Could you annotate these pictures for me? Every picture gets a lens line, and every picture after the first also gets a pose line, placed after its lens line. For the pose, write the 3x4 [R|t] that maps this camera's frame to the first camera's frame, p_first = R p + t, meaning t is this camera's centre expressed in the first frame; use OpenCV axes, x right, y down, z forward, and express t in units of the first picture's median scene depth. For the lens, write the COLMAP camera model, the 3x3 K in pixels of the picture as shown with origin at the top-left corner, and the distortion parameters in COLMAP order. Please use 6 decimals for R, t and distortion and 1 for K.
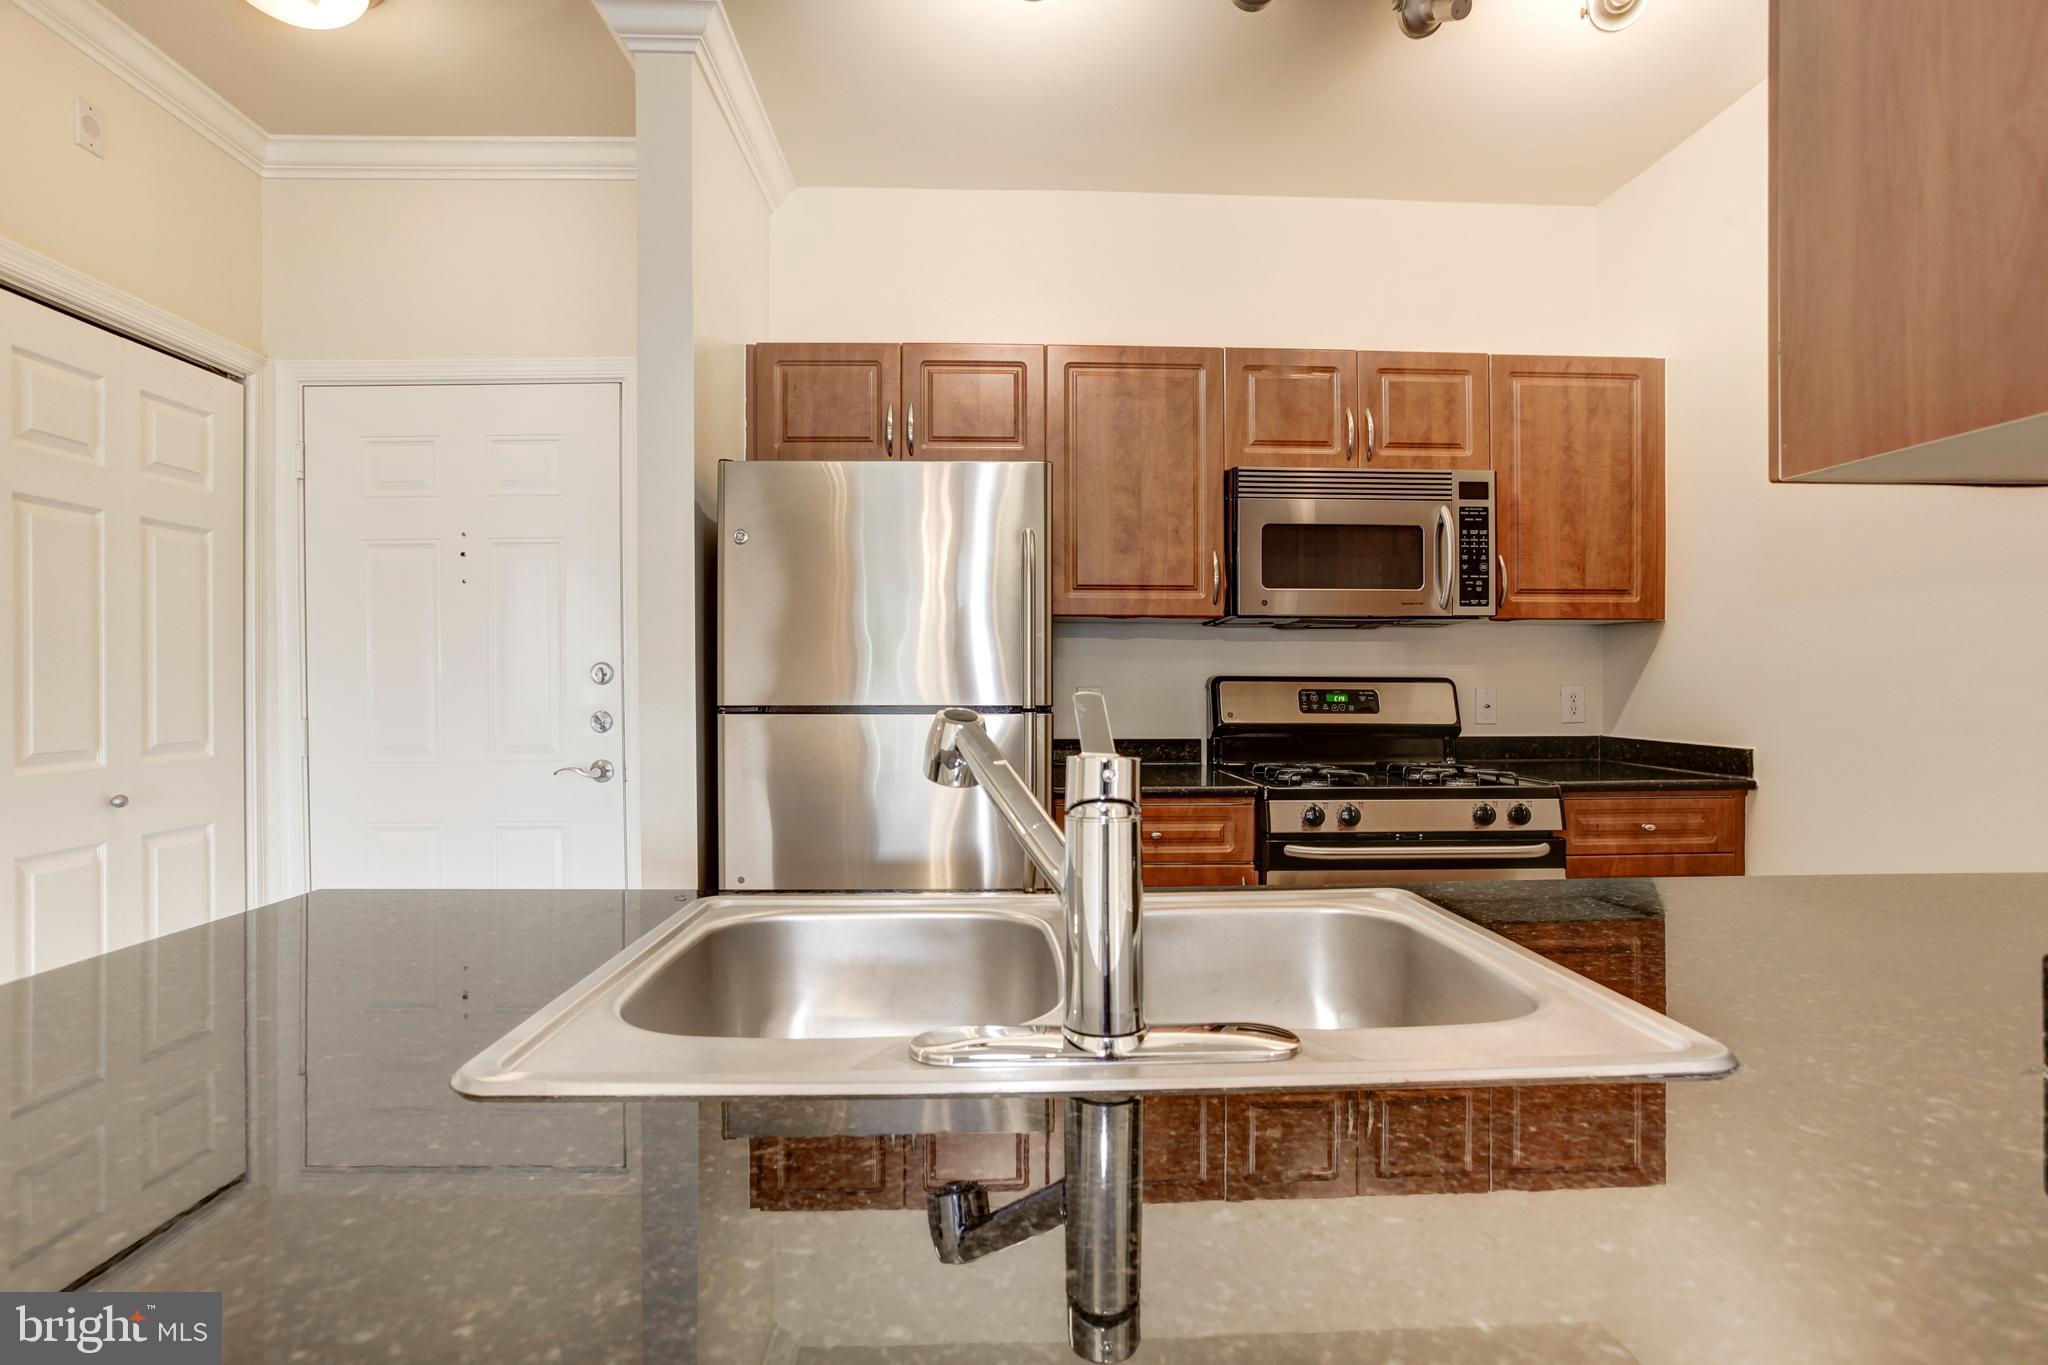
lens RADIAL K [[999.8, 0, 1030.6], [0, 999.8, 680.7], [0, 0, 1]] dist [-0.065846, 0.032709]
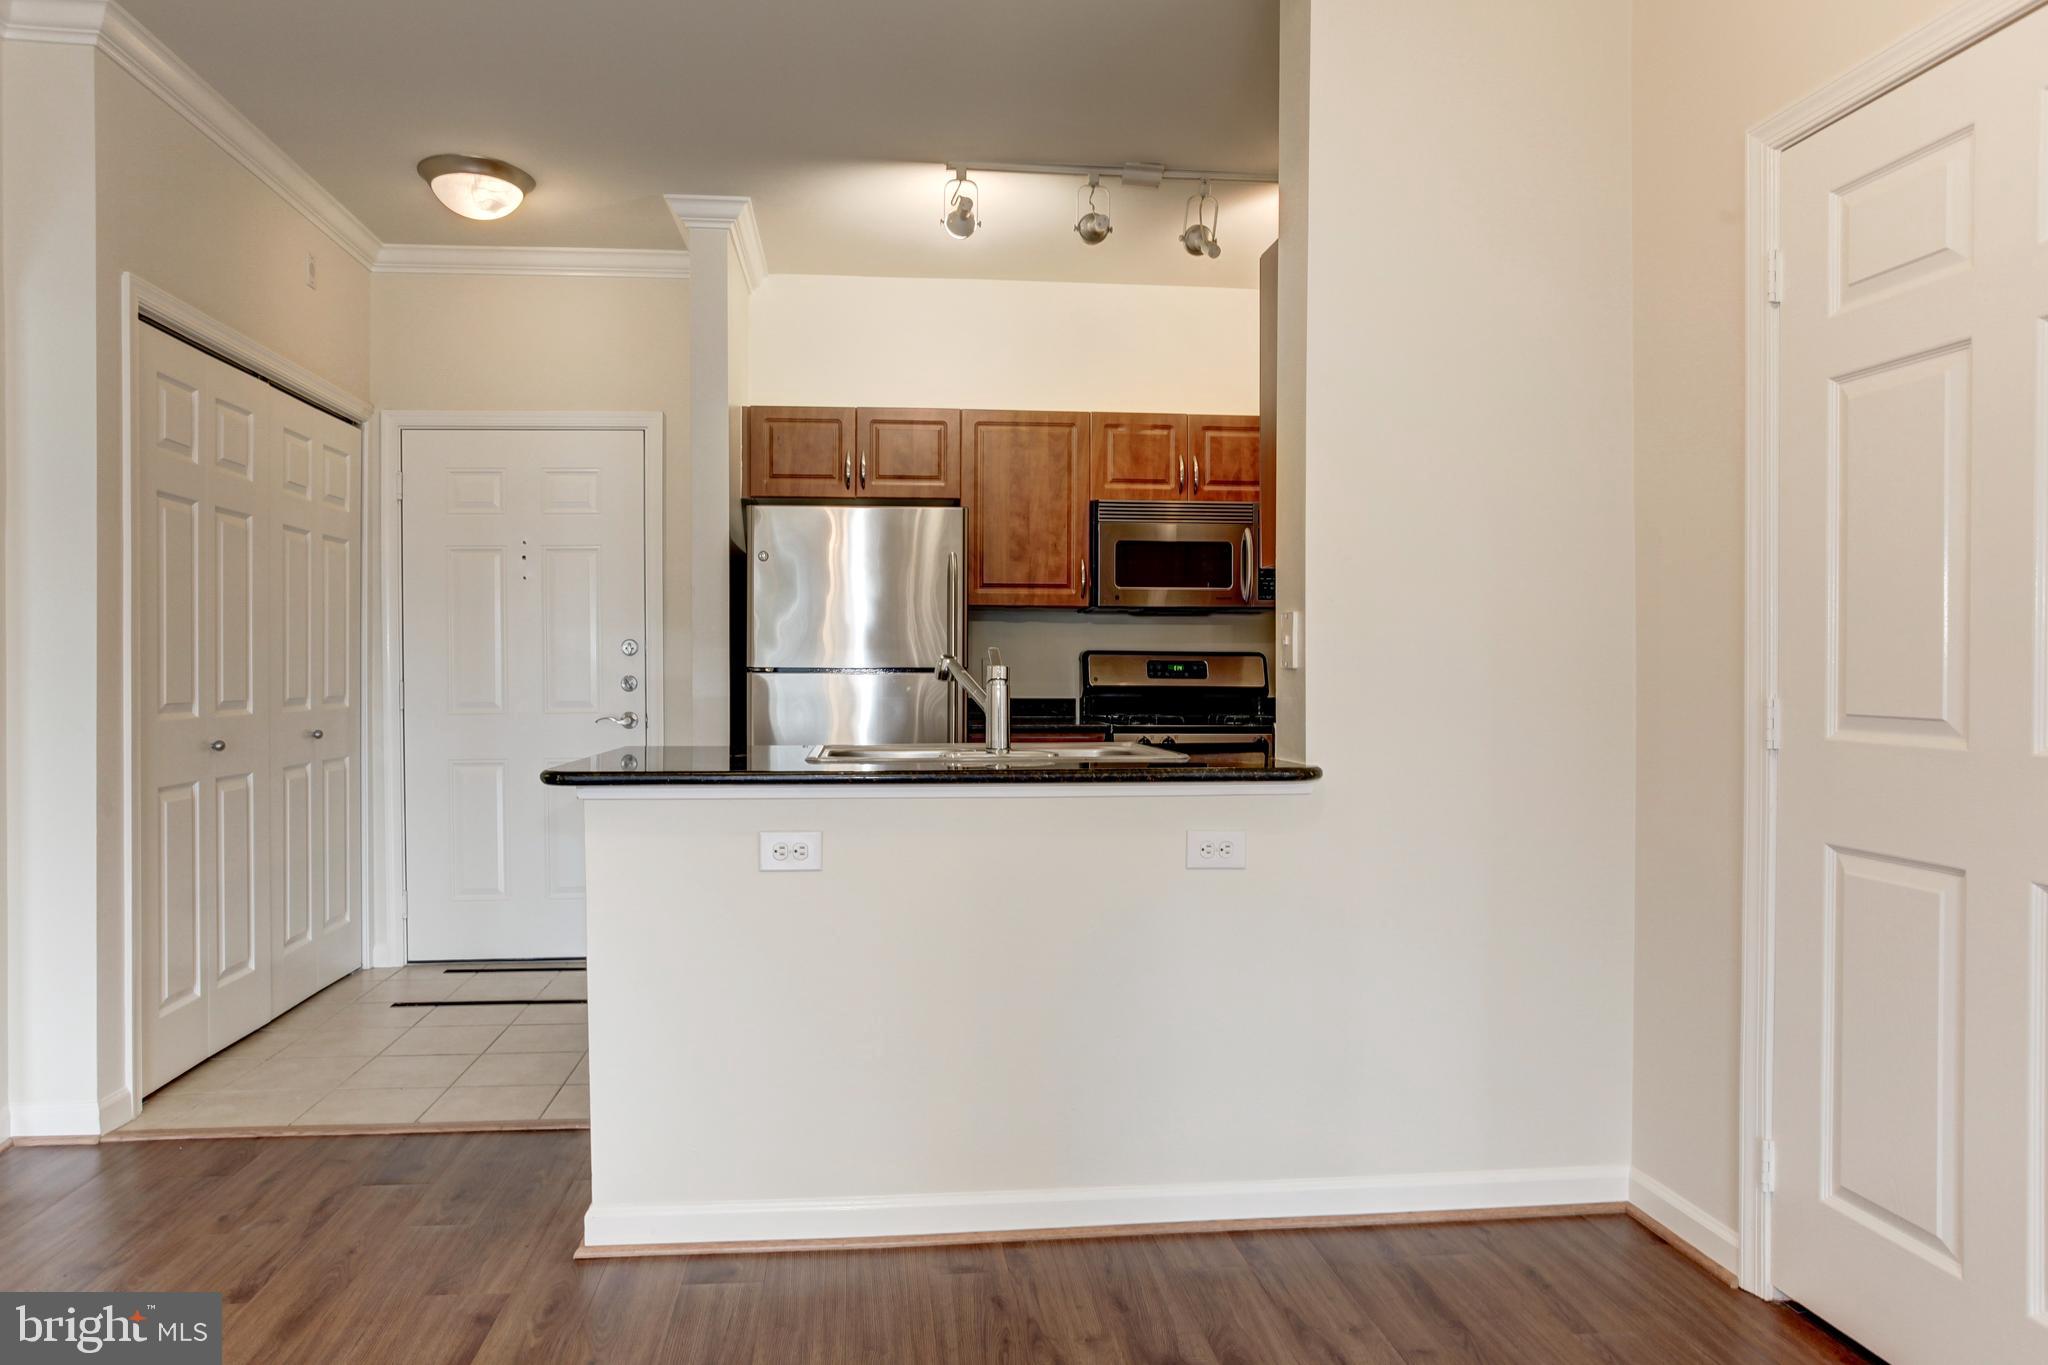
lens RADIAL K [[1280.2, 0, 979.9], [0, 1280.2, 676.7], [0, 0, 1]] dist [-0.059500, 0.075282]
pose [[0.998685, 0.002760, 0.051185, -0.048018], [-0.003137, 0.999969, 0.007289, 0.019745], [-0.051163, -0.007440, 0.998663, -0.764904]]
